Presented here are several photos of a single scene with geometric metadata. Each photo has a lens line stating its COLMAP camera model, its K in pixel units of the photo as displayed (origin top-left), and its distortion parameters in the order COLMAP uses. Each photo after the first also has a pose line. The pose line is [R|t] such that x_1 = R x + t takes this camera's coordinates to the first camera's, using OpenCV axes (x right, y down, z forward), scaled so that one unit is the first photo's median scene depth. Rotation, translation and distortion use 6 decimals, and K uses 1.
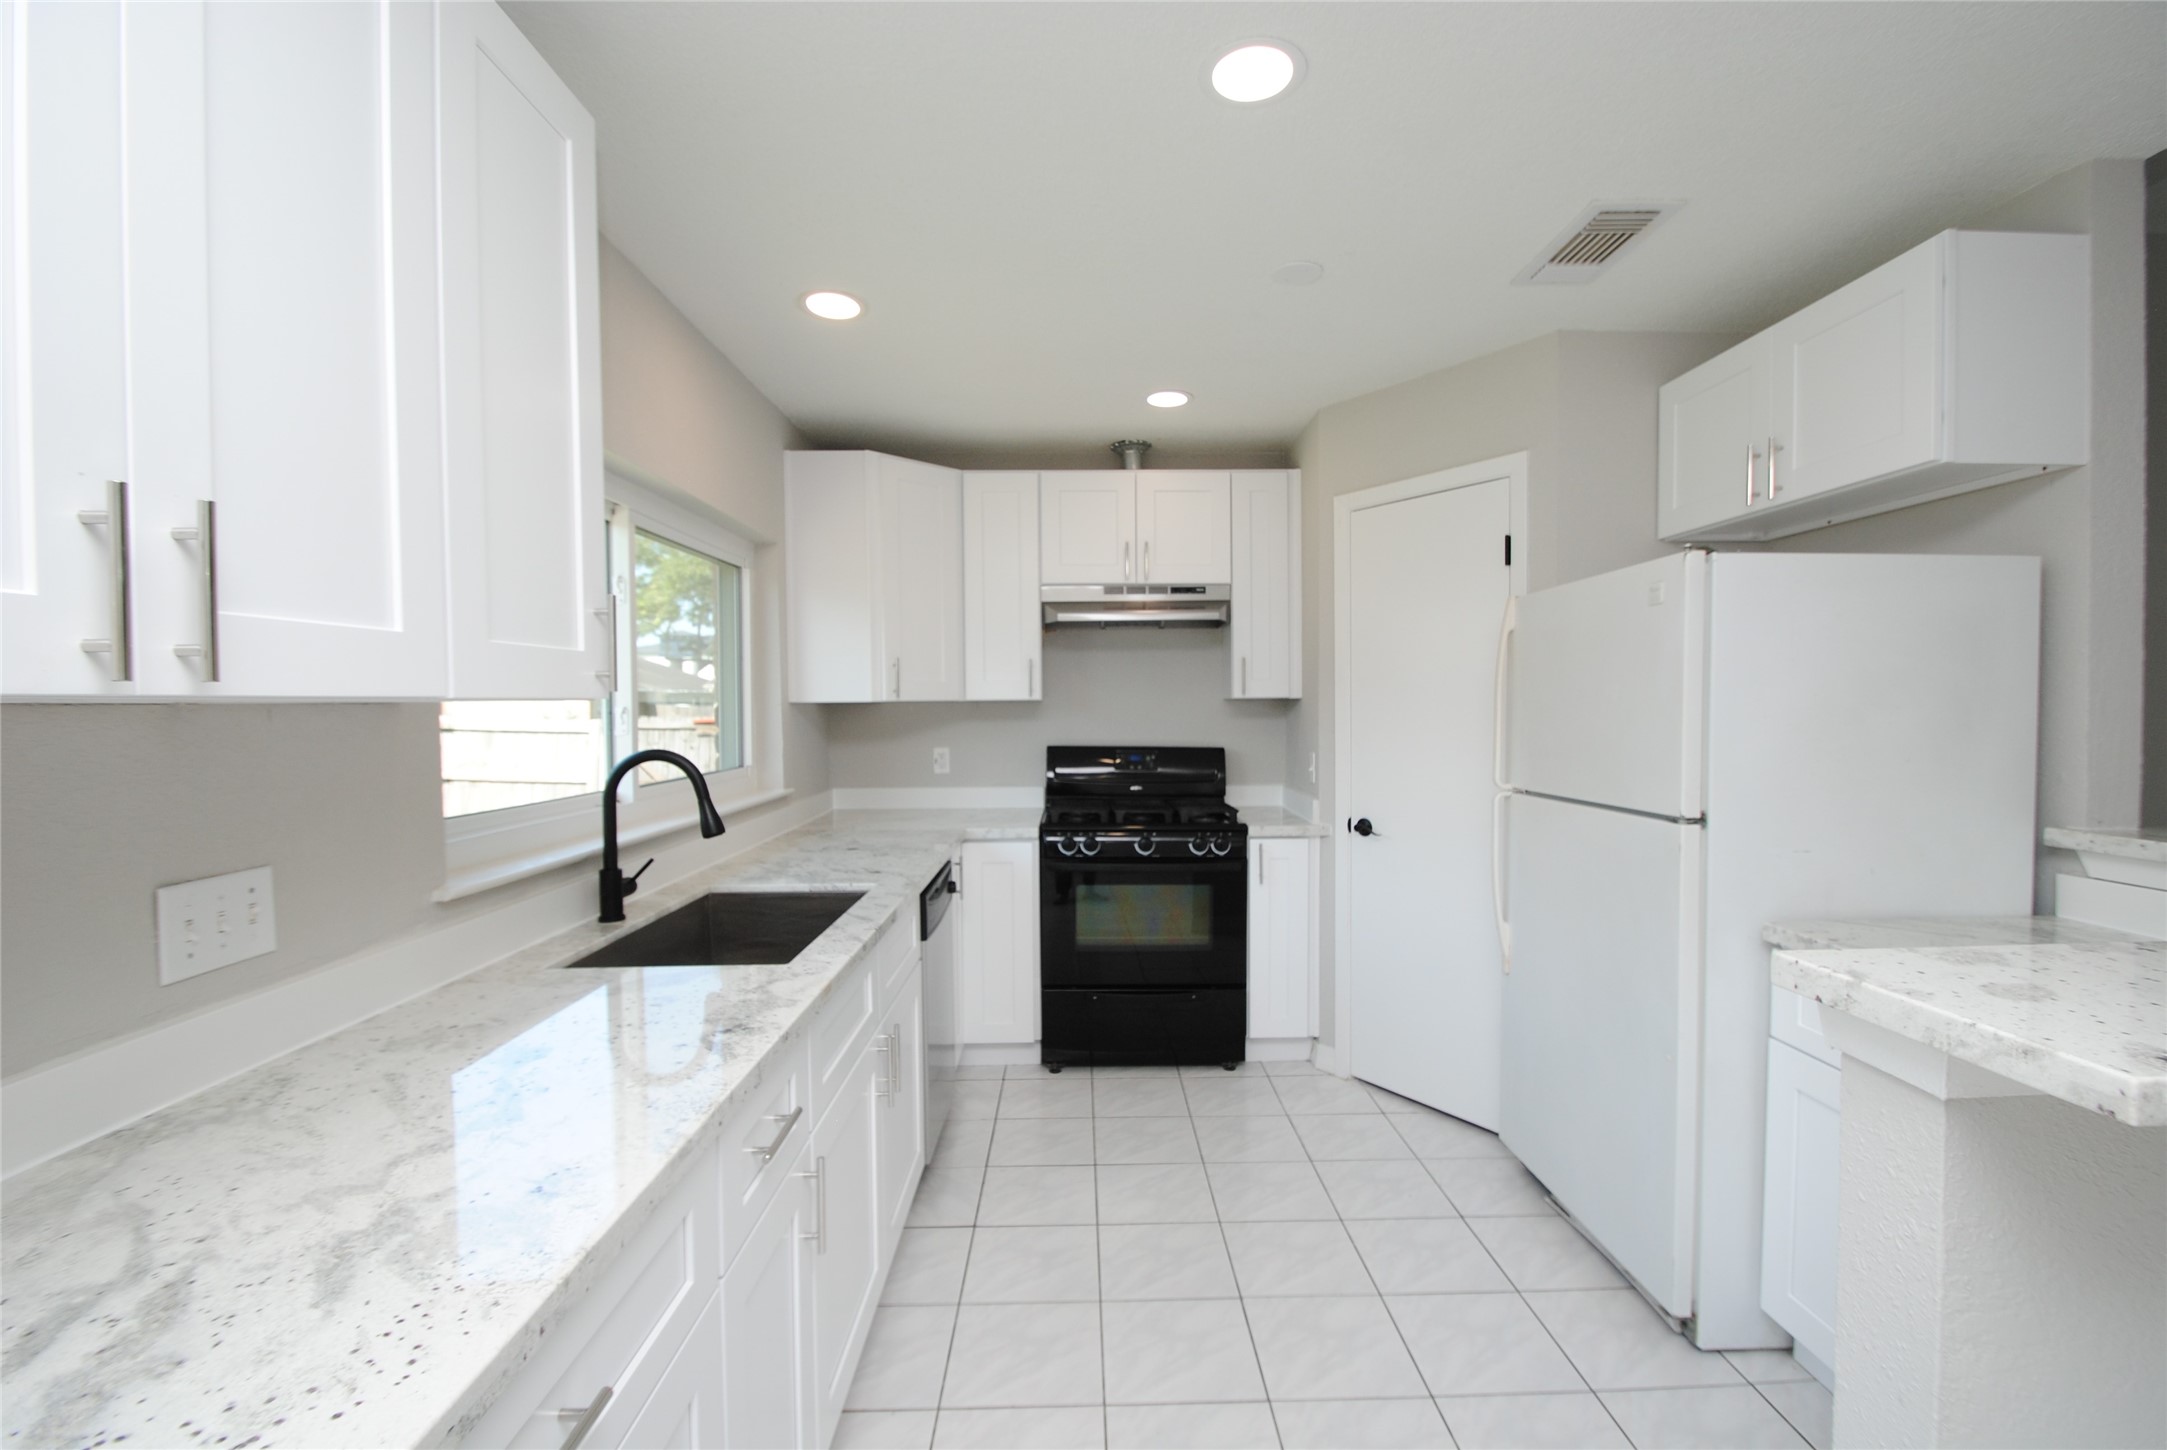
lens RADIAL K [[956.2, 0, 1090.5], [0, 956.2, 718.7], [0, 0, 1]] dist [0.011944, -0.000079]
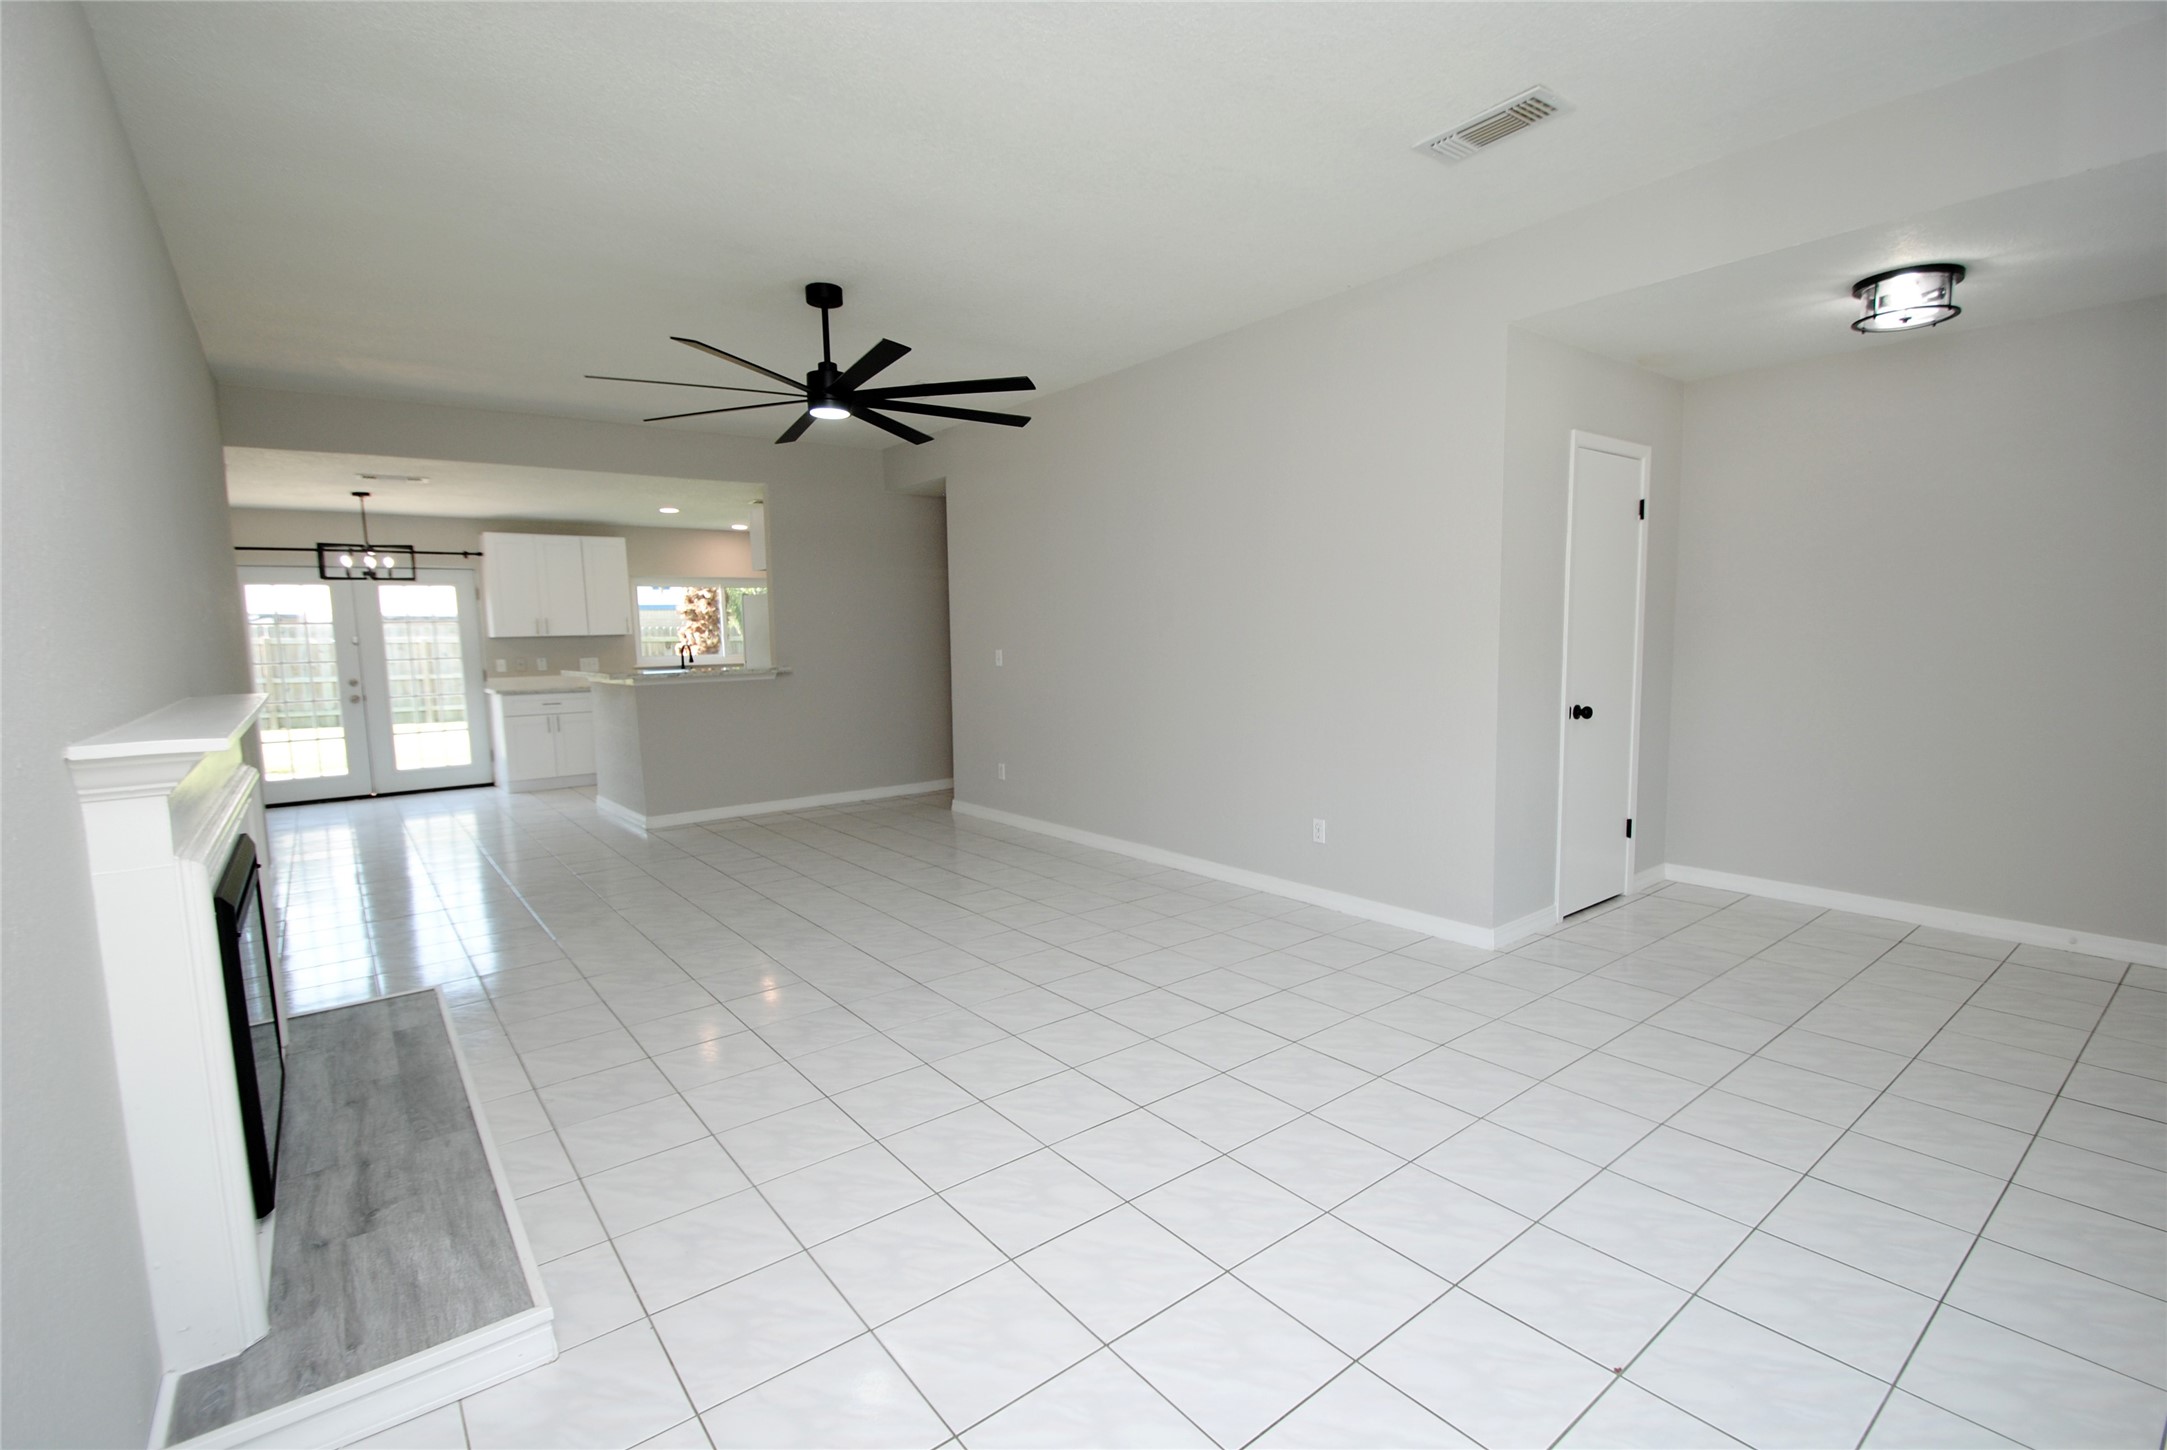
lens RADIAL K [[979.8, 0, 1104.9], [0, 979.8, 730.0], [0, 0, 1]] dist [-0.002026, -0.000524]
pose [[0.609907, 0.073917, -0.789019, 2.710384], [0.005414, 0.995229, 0.097420, -0.002384], [0.792455, -0.063689, 0.606596, -0.176206]]
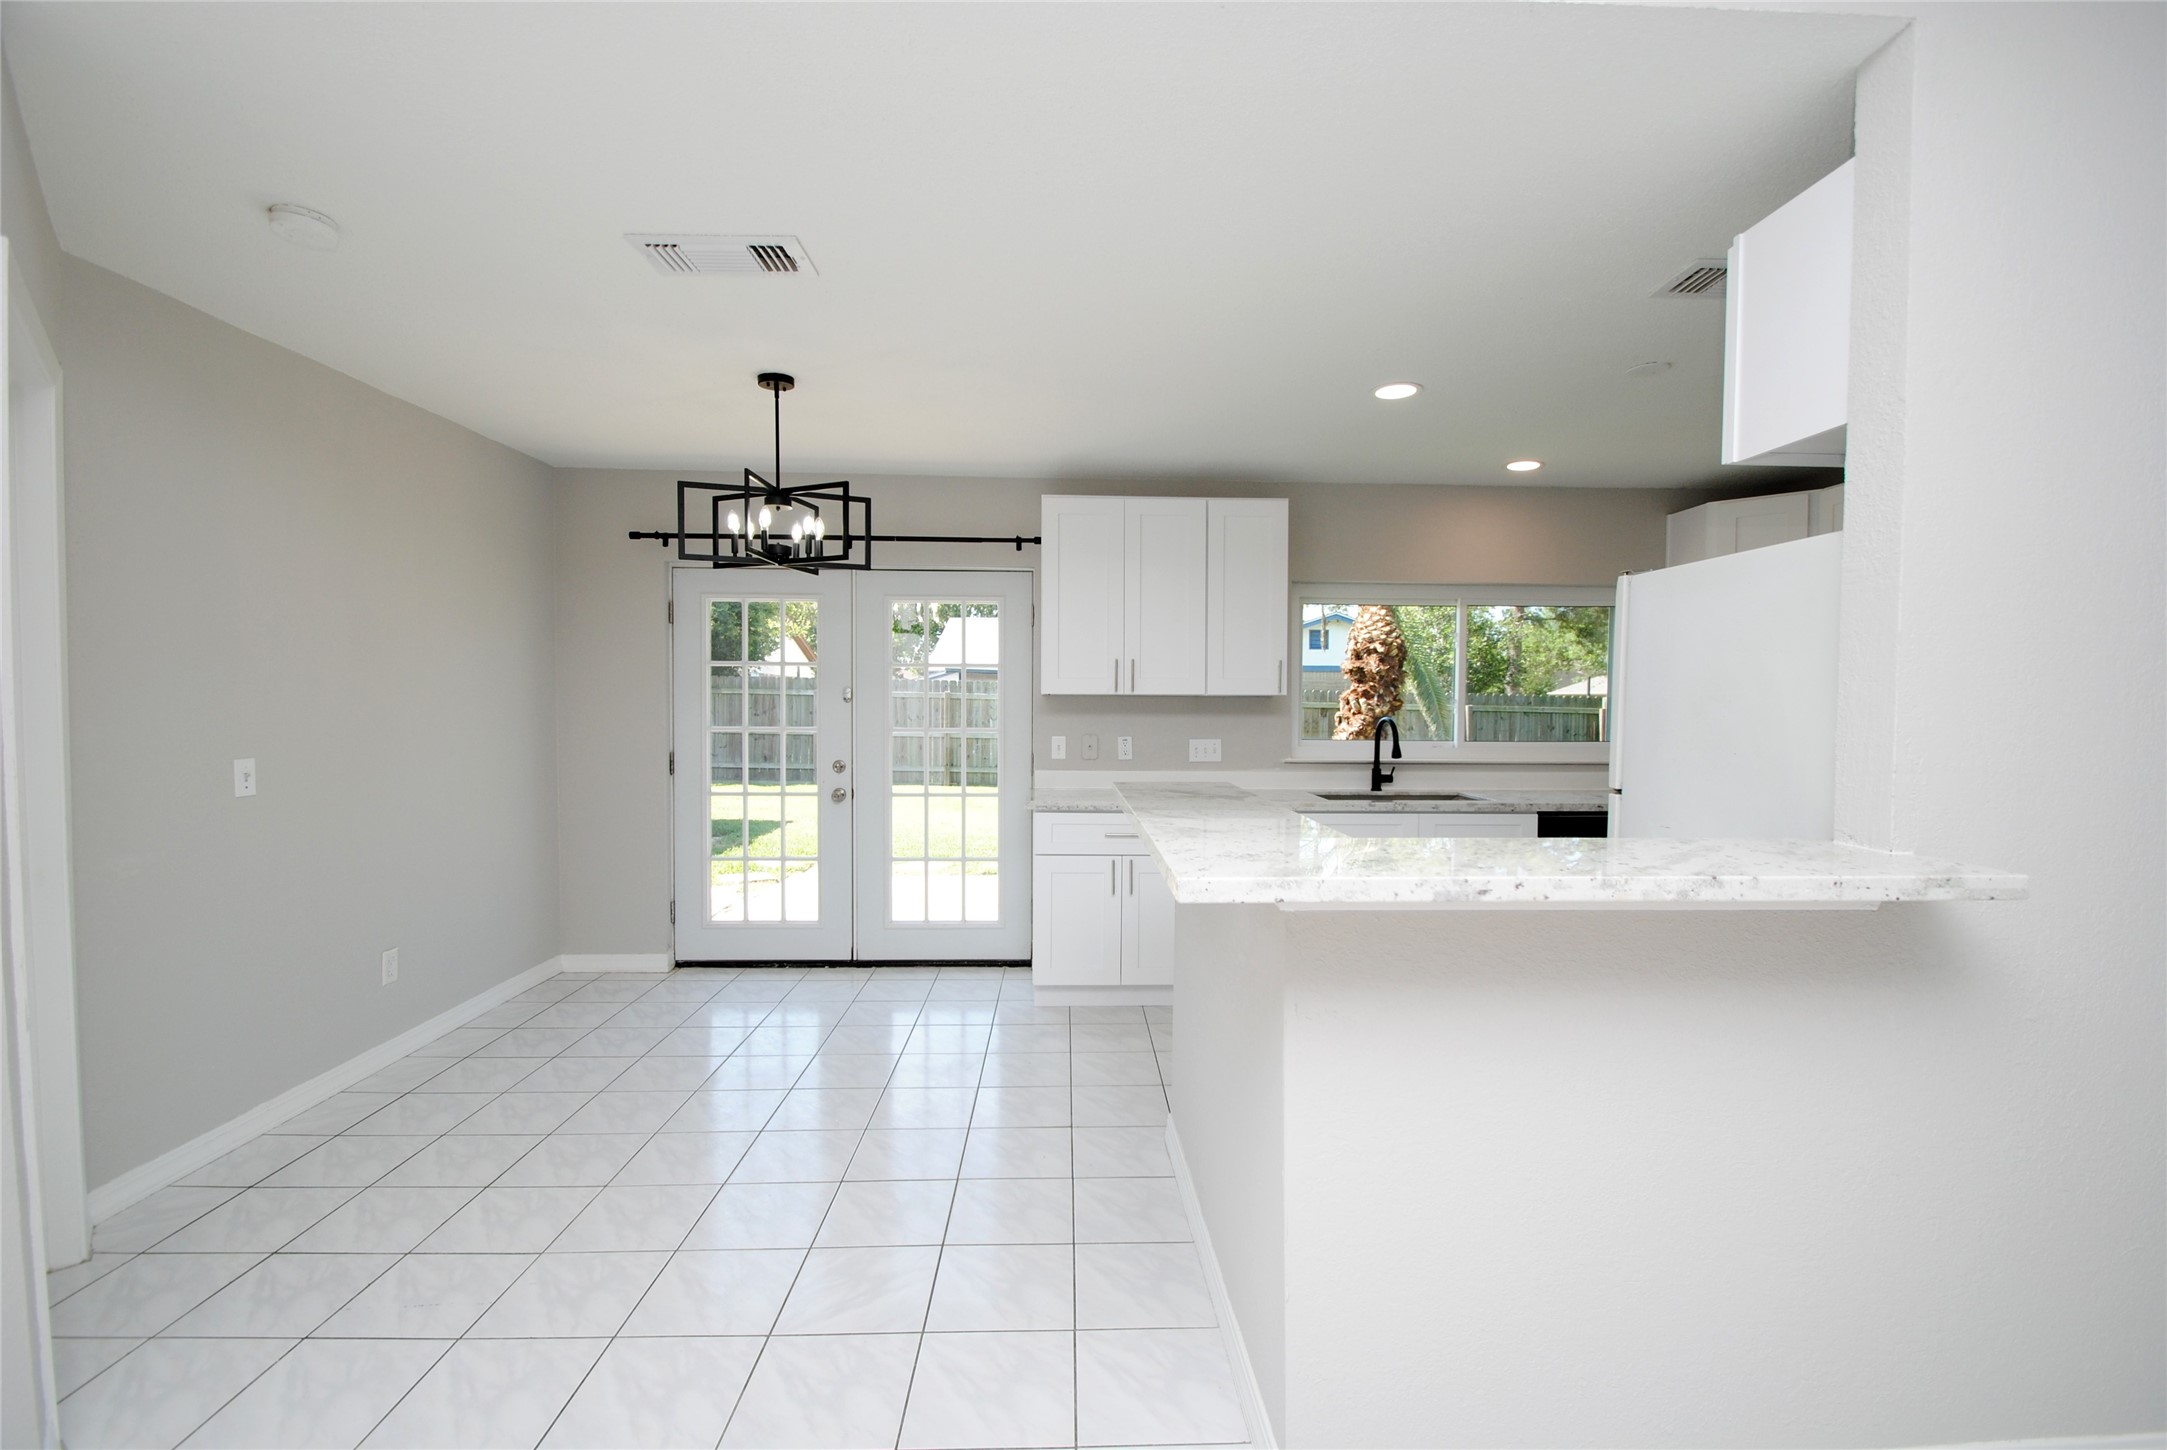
lens RADIAL K [[950.4, 0, 1096.5], [0, 950.4, 733.3], [0, 0, 1]] dist [-0.000291, -0.000271]
pose [[0.013716, 0.038257, -0.999174, 1.050623], [-0.021910, 0.999039, 0.037951, -0.000810], [0.999666, 0.021371, 0.014541, 0.169093]]
